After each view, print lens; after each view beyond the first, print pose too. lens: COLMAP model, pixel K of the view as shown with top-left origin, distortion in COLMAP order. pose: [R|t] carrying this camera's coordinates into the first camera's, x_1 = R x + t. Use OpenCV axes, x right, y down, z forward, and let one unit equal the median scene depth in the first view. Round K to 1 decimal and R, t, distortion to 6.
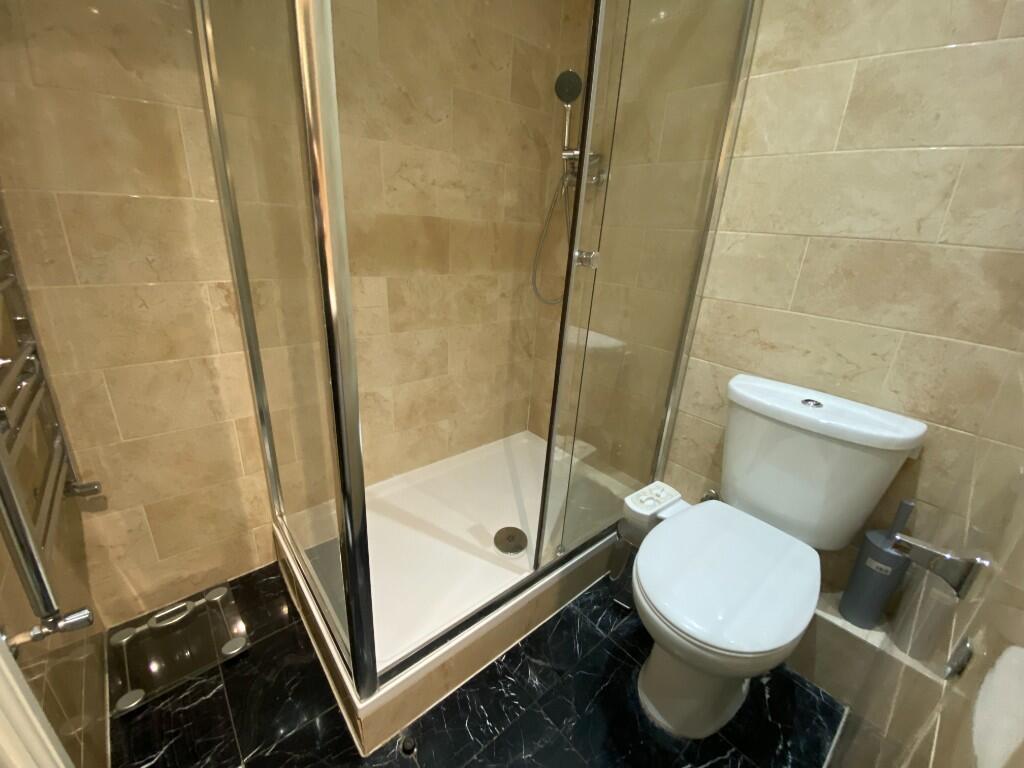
lens RADIAL K [[415.0, 0, 512.0], [0, 415.0, 384.0], [0, 0, 1]] dist [0.022388, -0.019603]
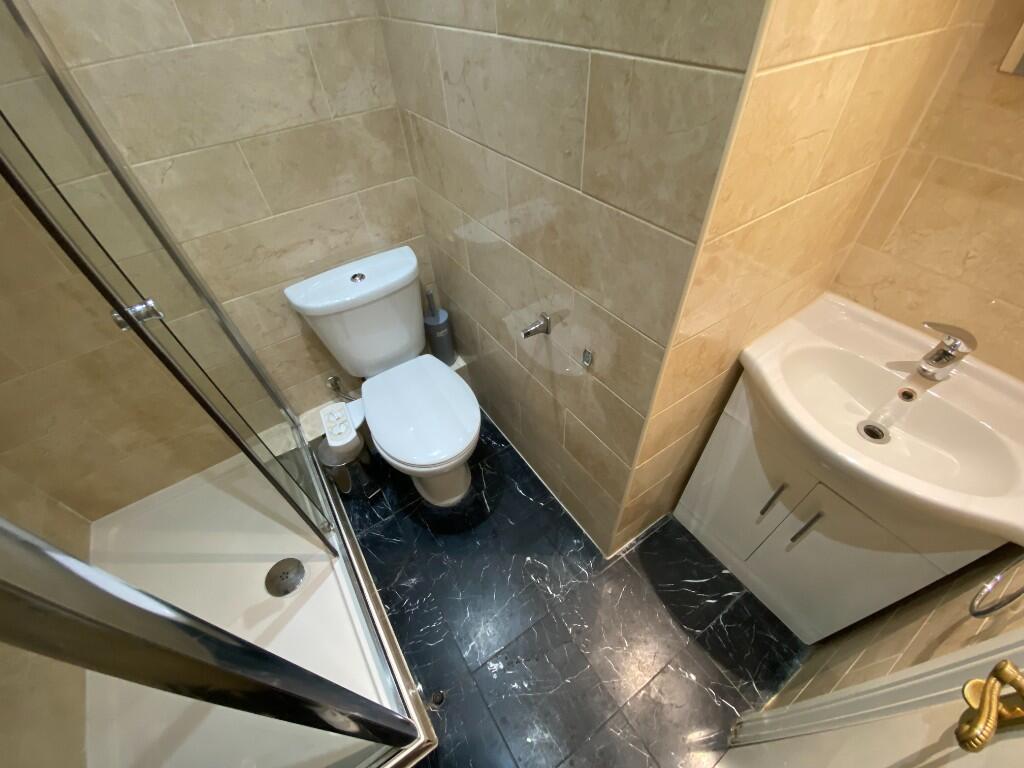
lens RADIAL K [[415.0, 0, 512.0], [0, 415.0, 384.0], [0, 0, 1]] dist [0.022388, -0.019603]
pose [[0.121070, -0.772044, 0.623931, -0.247185], [0.405722, 0.612141, 0.678728, -0.407448], [-0.905942, 0.170969, 0.387347, 0.145087]]
